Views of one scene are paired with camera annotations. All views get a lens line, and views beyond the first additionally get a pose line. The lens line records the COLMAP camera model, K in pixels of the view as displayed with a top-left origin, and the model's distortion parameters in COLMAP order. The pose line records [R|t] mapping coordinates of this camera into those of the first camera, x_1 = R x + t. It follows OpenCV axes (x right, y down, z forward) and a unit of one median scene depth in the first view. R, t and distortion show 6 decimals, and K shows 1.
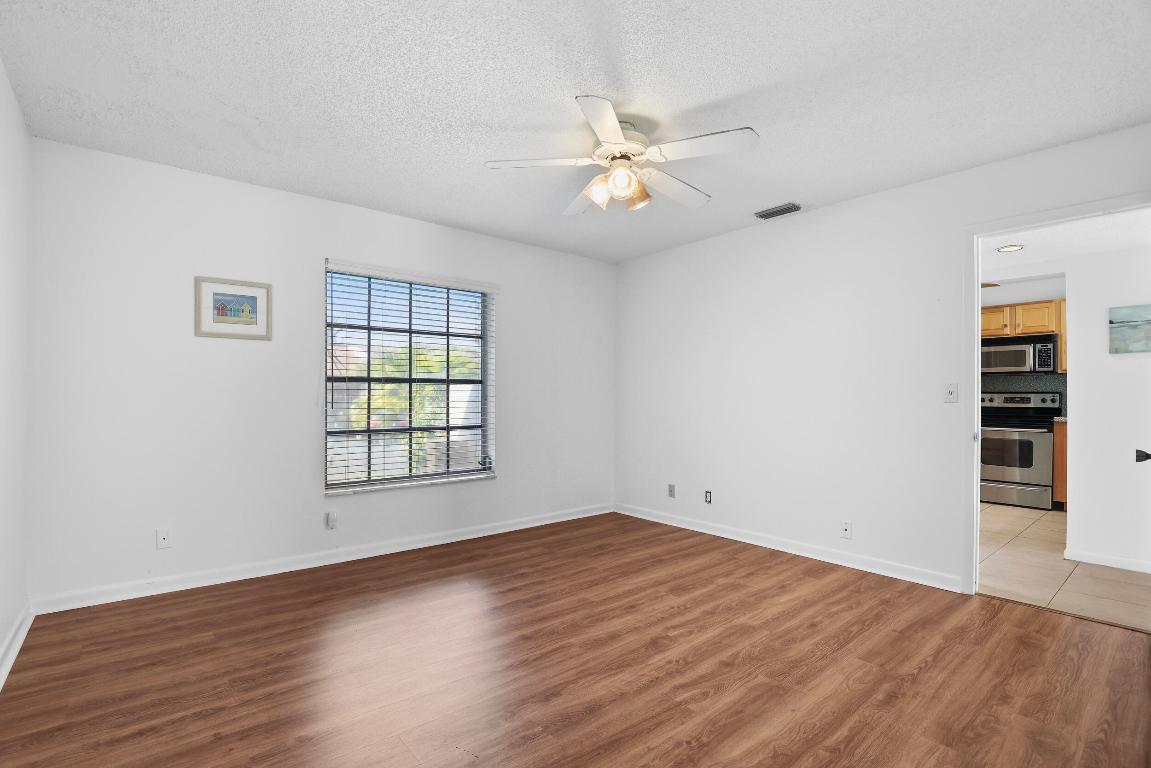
lens RADIAL K [[530.2, 0, 580.7], [0, 530.2, 401.5], [0, 0, 1]] dist [-0.024519, -0.000256]
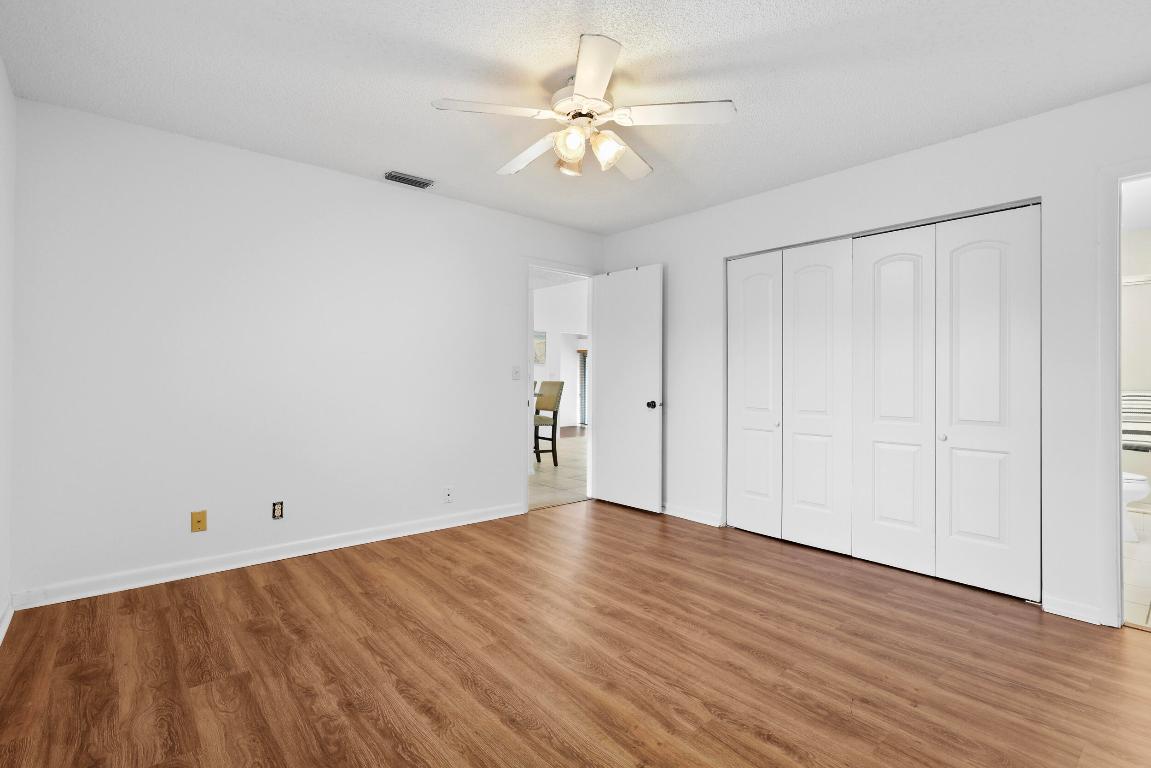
lens RADIAL K [[538.5, 0, 566.6], [0, 538.5, 377.0], [0, 0, 1]] dist [0.006619, 0.000301]
pose [[0.008613, -0.002657, 0.999959, -0.824831], [-0.000139, 0.999996, 0.002658, -0.009617], [-0.999963, -0.000162, 0.008612, 0.971200]]
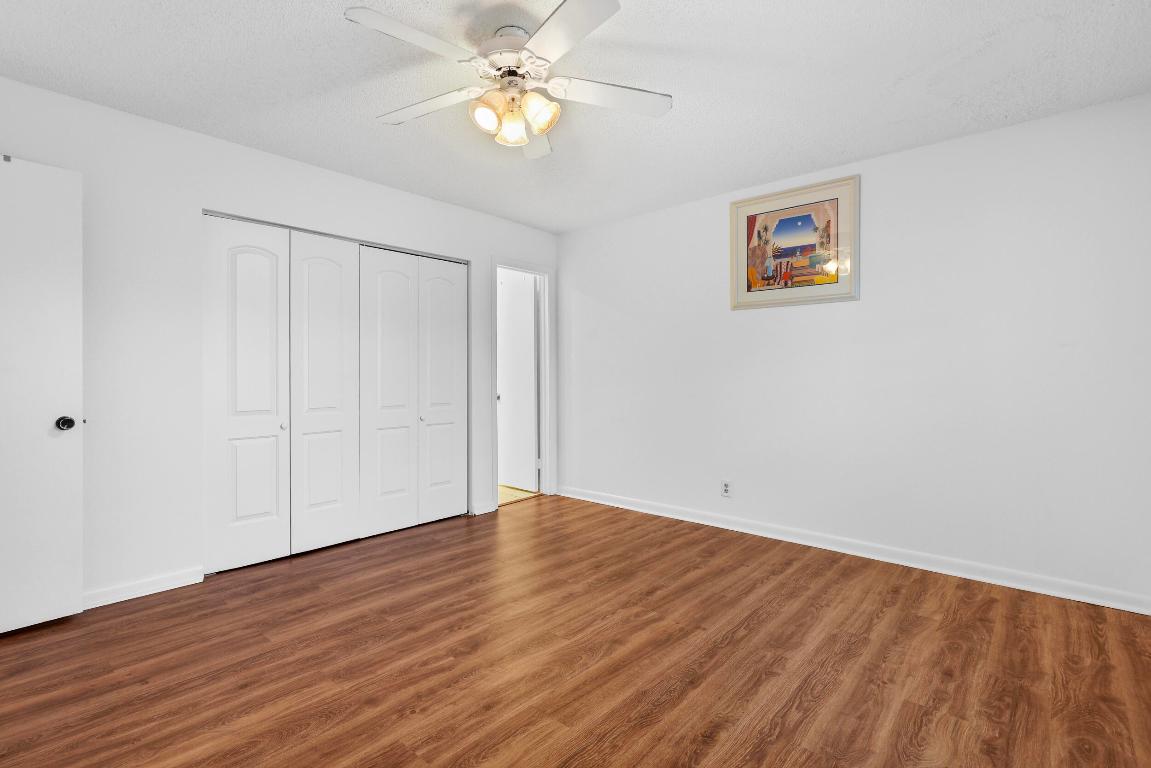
lens RADIAL K [[542.6, 0, 575.5], [0, 542.6, 384.0], [0, 0, 1]] dist [0.002199, -0.000940]
pose [[-0.989791, -0.000800, -0.142521, 0.091765], [-0.003999, 0.999746, 0.022160, -0.011632], [0.142467, 0.022504, -0.989544, 1.741445]]
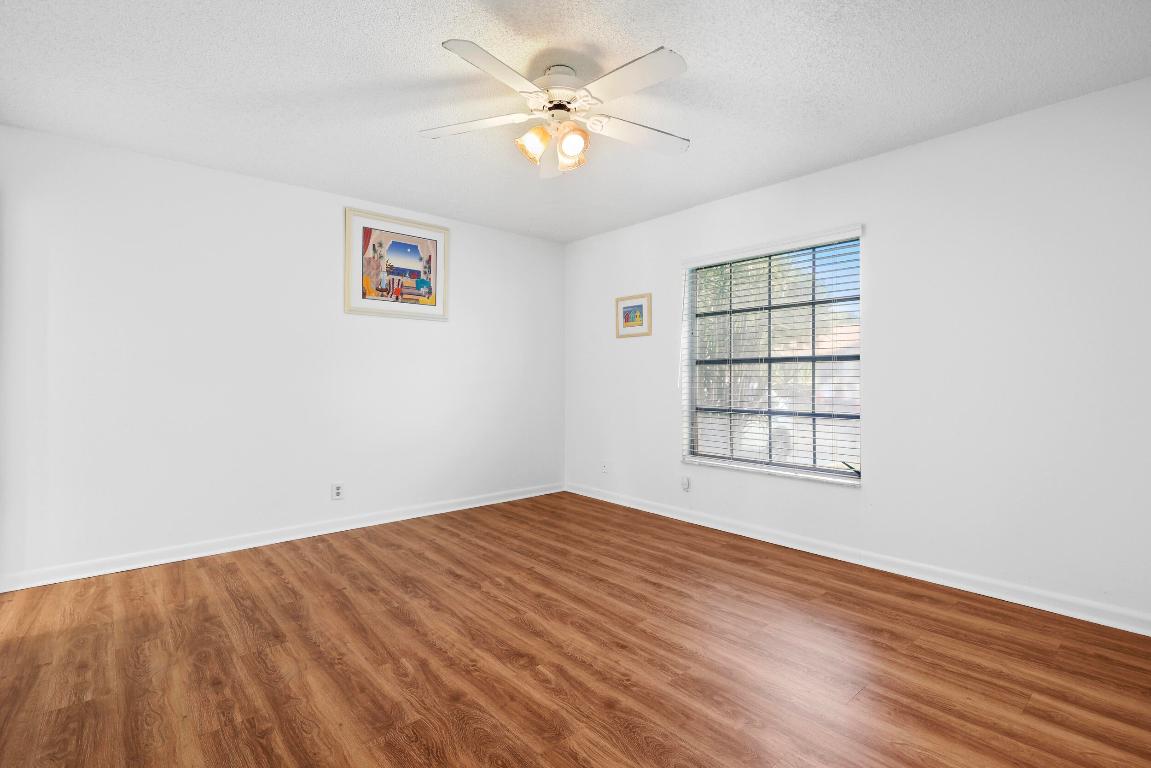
lens RADIAL K [[534.0, 0, 576.6], [0, 534.0, 395.0], [0, 0, 1]] dist [0.000629, -0.000527]
pose [[0.022656, 0.027029, -0.999378, 0.919461], [-0.007274, 0.999612, 0.026870, -0.001397], [0.999717, 0.006660, 0.022844, 0.964726]]
